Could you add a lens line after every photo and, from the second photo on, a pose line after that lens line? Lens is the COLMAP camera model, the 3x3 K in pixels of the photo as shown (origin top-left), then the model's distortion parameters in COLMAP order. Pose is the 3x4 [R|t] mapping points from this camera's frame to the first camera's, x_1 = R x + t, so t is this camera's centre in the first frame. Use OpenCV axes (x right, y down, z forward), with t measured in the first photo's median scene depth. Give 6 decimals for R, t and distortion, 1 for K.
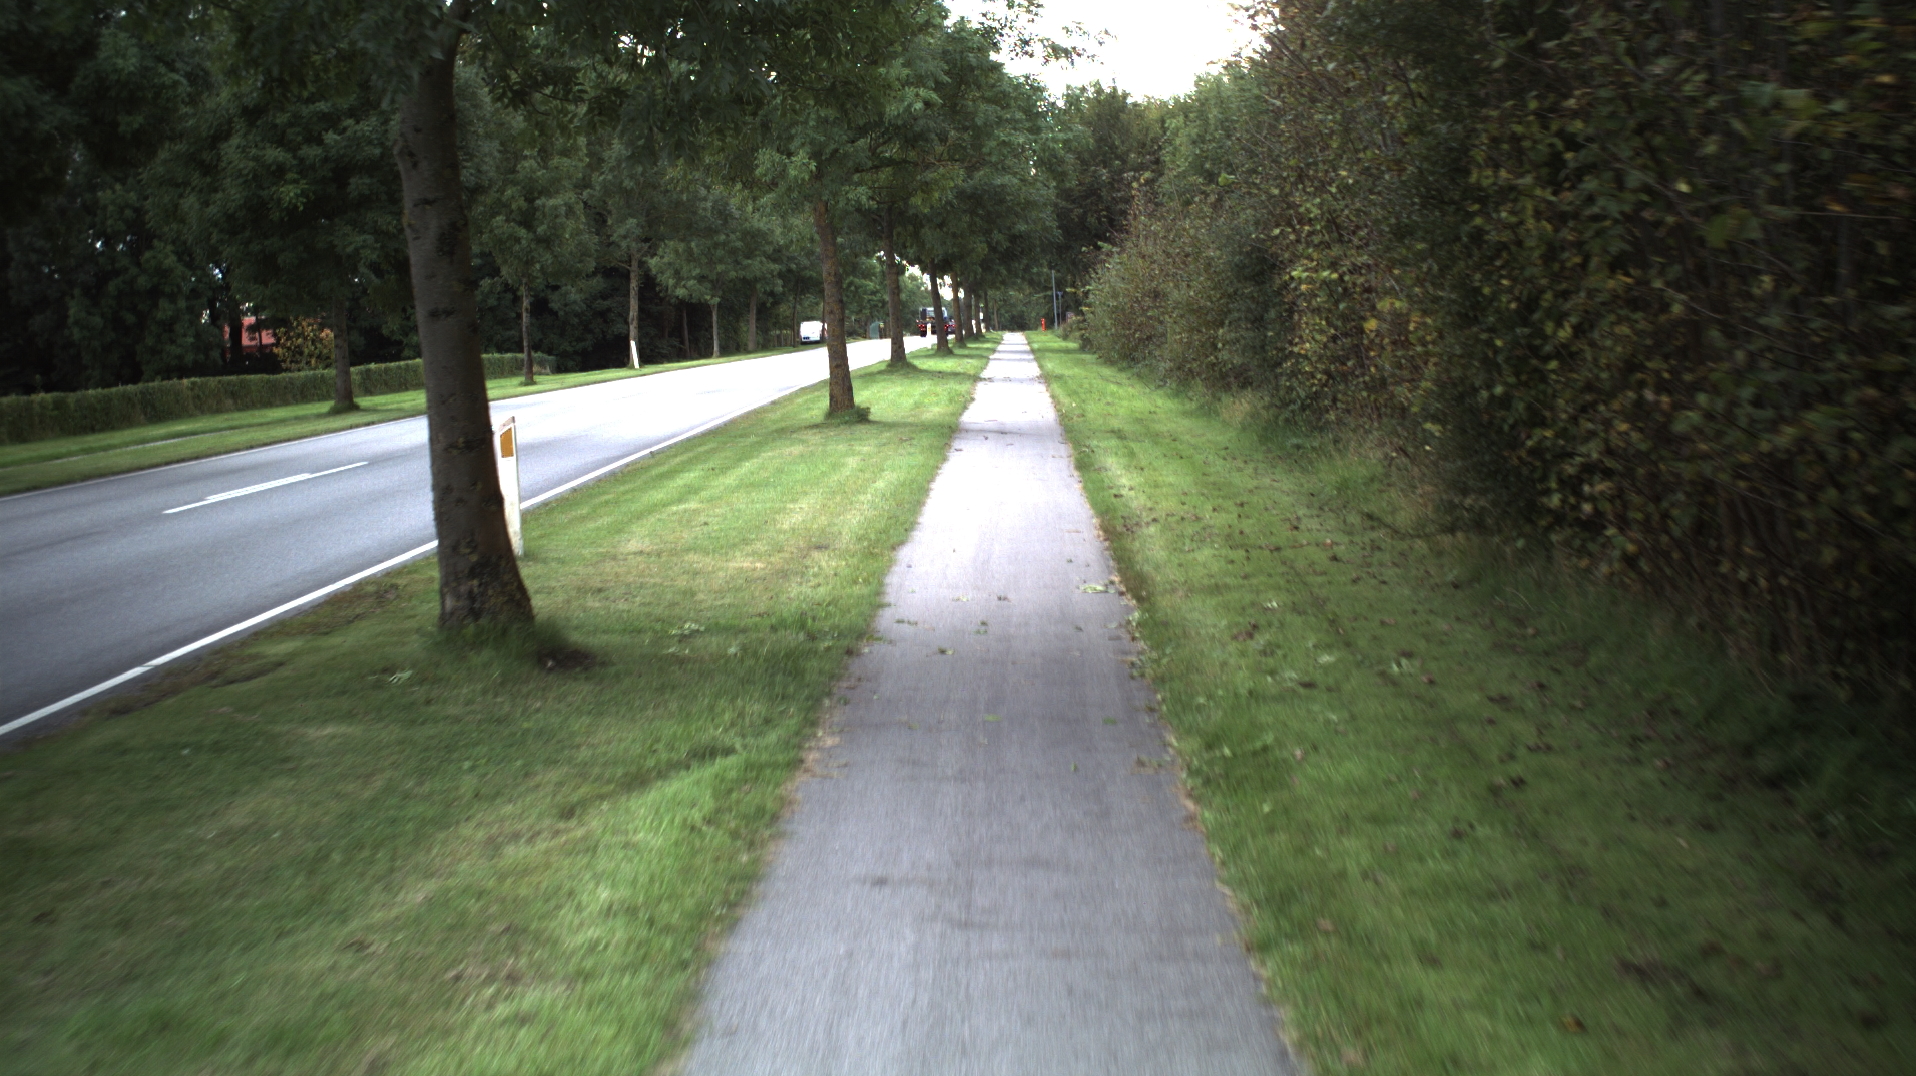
lens RADIAL K [[3460.3, 0, 964.2], [0, 3460.3, 541.6], [0, 0, 1]] dist [-0.205227, 0.000000]
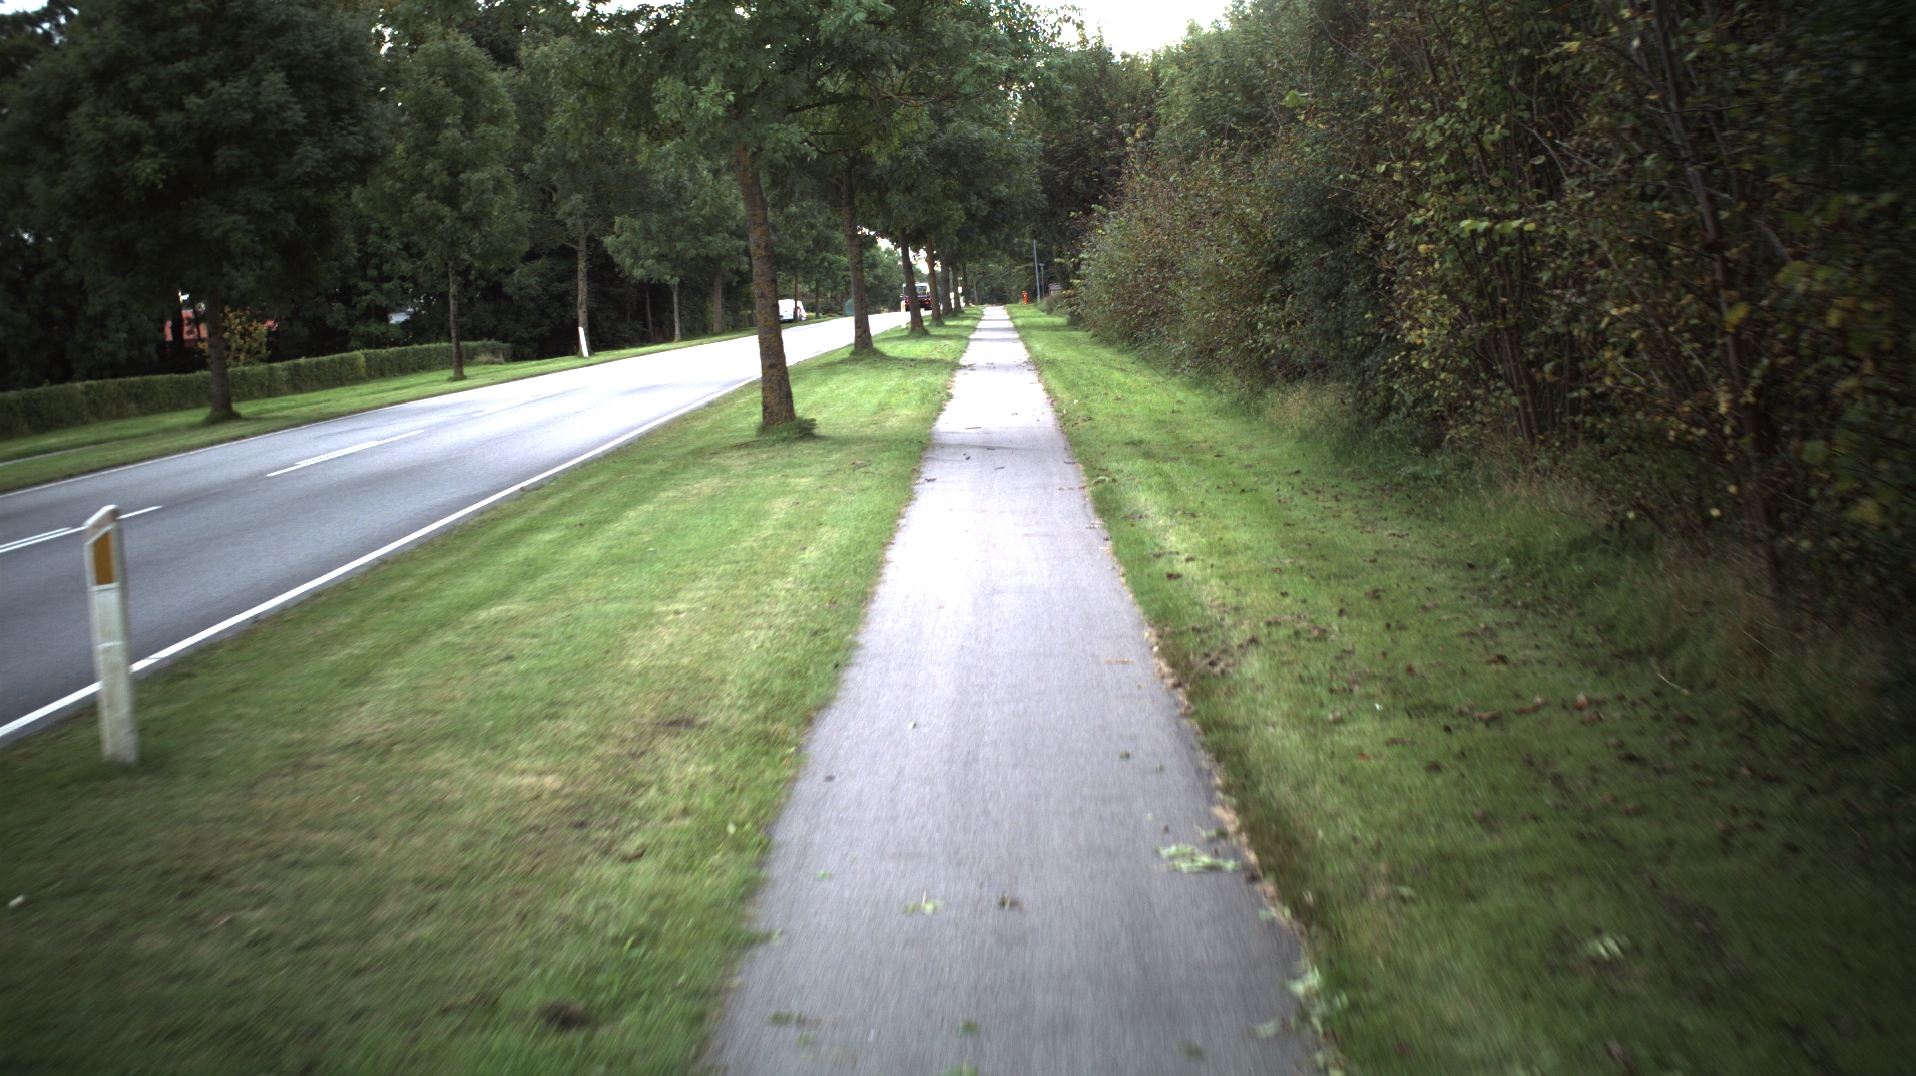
lens RADIAL K [[3460.3, 0, 951.8], [0, 3460.3, 538.1], [0, 0, 1]] dist [-0.205227, 0.000000]
pose [[0.999738, -0.022887, 0.000807, 0.001302], [0.022881, 0.999716, 0.006718, -0.012167], [-0.000961, -0.006698, 0.999977, 0.168640]]
